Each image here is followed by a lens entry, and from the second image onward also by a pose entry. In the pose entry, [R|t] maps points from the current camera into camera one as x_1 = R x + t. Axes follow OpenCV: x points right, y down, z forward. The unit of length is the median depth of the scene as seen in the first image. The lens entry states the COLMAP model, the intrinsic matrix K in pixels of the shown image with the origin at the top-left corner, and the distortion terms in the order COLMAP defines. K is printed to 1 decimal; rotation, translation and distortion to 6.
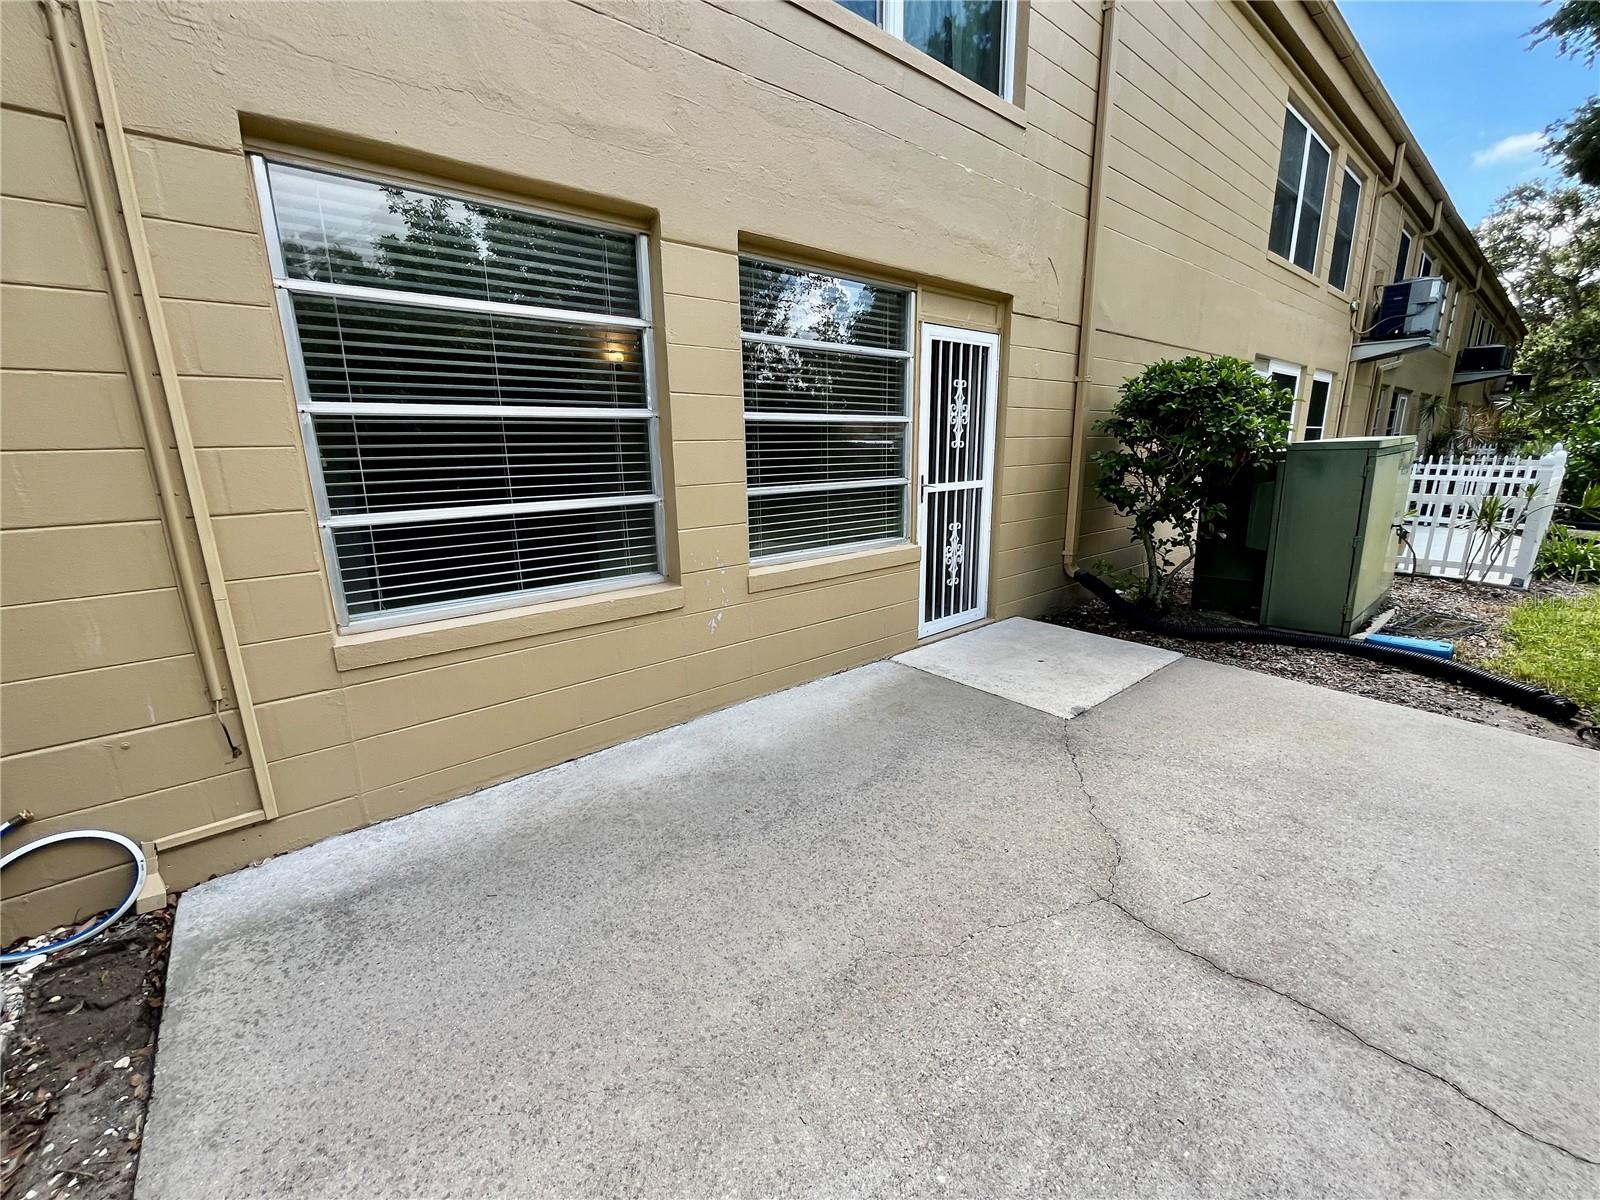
lens RADIAL K [[647.9, 0, 796.9], [0, 647.9, 597.5], [0, 0, 1]] dist [-0.003601, 0.000218]
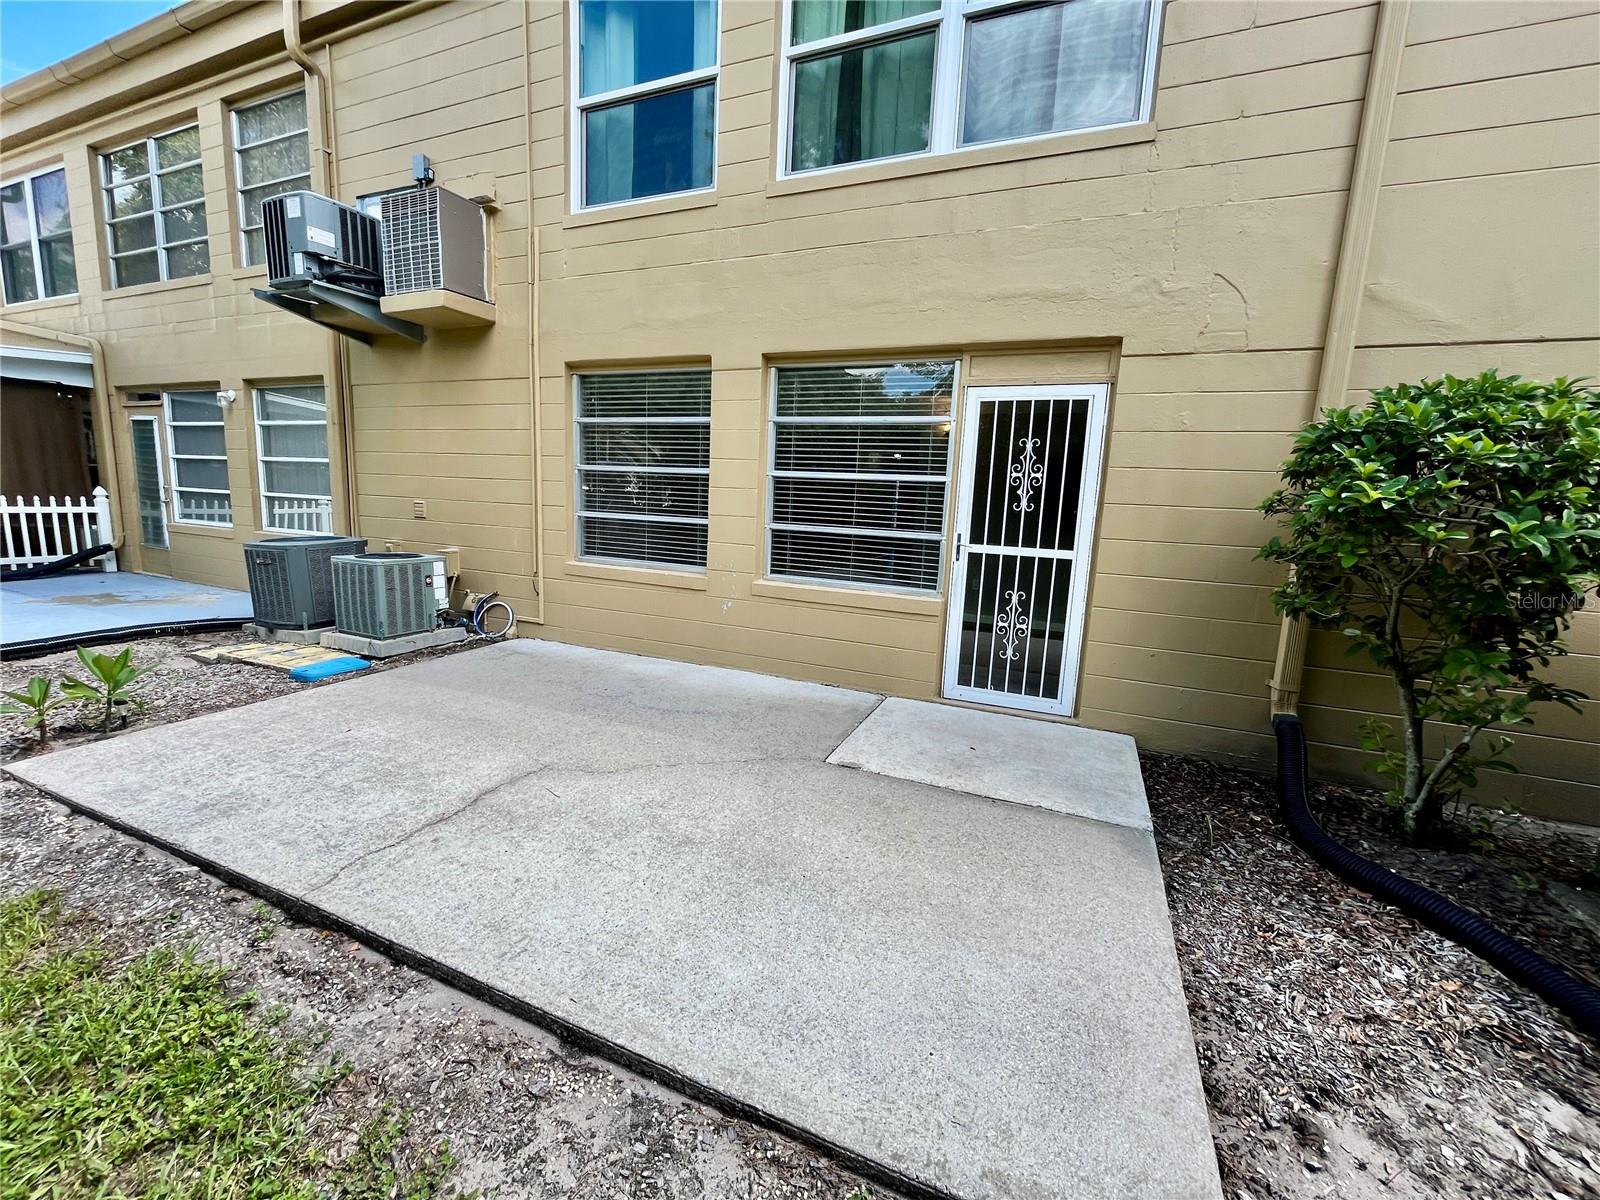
lens RADIAL K [[647.9, 0, 796.9], [0, 647.9, 597.5], [0, 0, 1]] dist [-0.003601, 0.000218]
pose [[0.447872, 0.171795, -0.877438, 1.019127], [-0.255448, 0.965048, 0.058559, -0.091495], [0.856830, 0.197913, 0.476103, 0.338916]]
